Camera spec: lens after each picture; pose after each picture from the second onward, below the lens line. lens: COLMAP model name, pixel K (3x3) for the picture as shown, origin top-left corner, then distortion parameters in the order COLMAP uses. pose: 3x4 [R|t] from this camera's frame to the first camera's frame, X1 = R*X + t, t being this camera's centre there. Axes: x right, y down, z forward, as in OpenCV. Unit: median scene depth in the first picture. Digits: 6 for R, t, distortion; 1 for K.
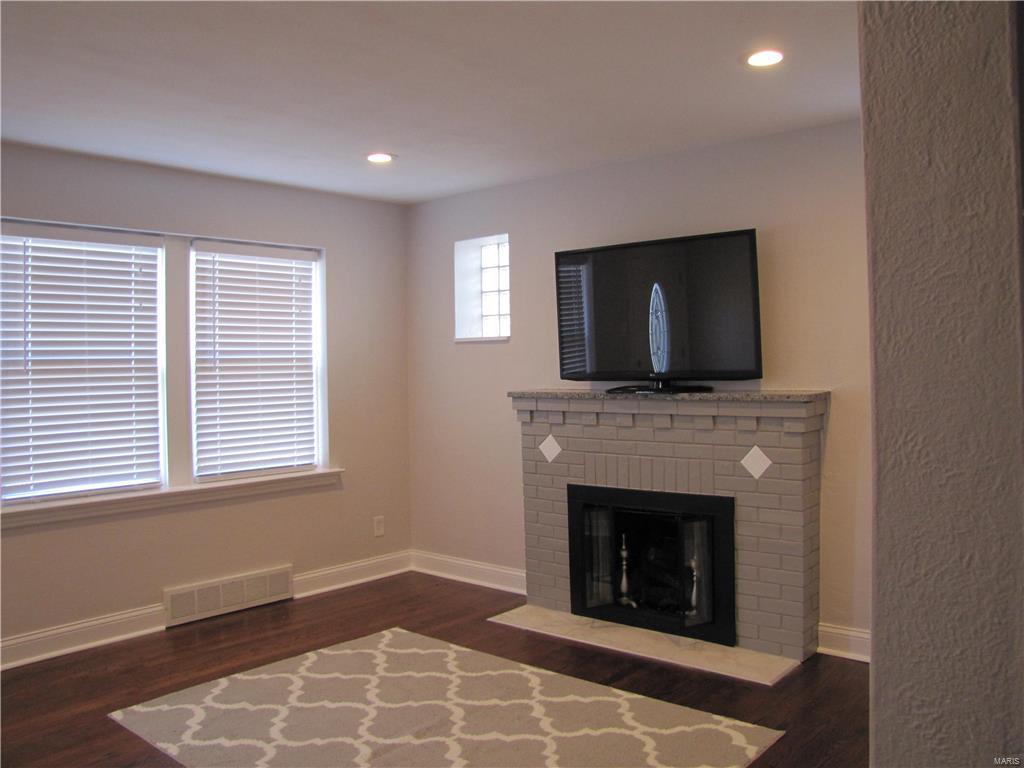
lens RADIAL K [[858.5, 0, 535.8], [0, 858.5, 357.2], [0, 0, 1]] dist [-0.186210, 0.121026]
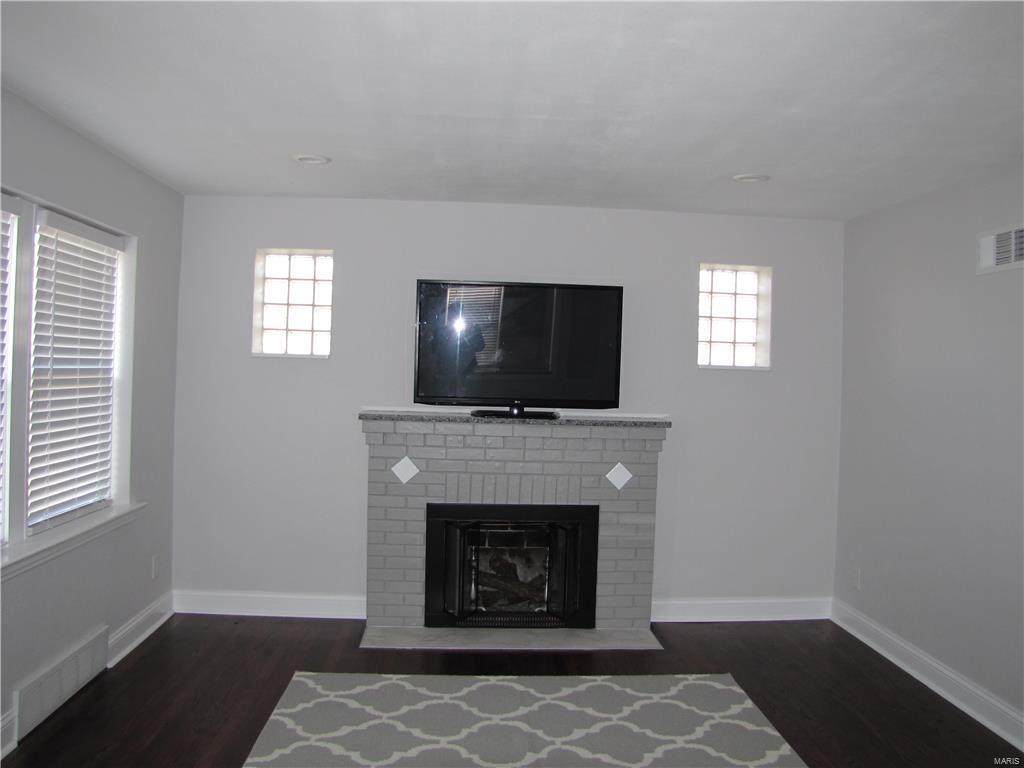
lens RADIAL K [[858.5, 0, 512.0], [0, 858.5, 383.3], [0, 0, 1]] dist [-0.186210, 0.121026]
pose [[0.716309, 0.026651, 0.697274, -0.722448], [-0.048539, 0.998753, 0.011690, -0.017632], [-0.696093, -0.042219, 0.716709, 0.220266]]
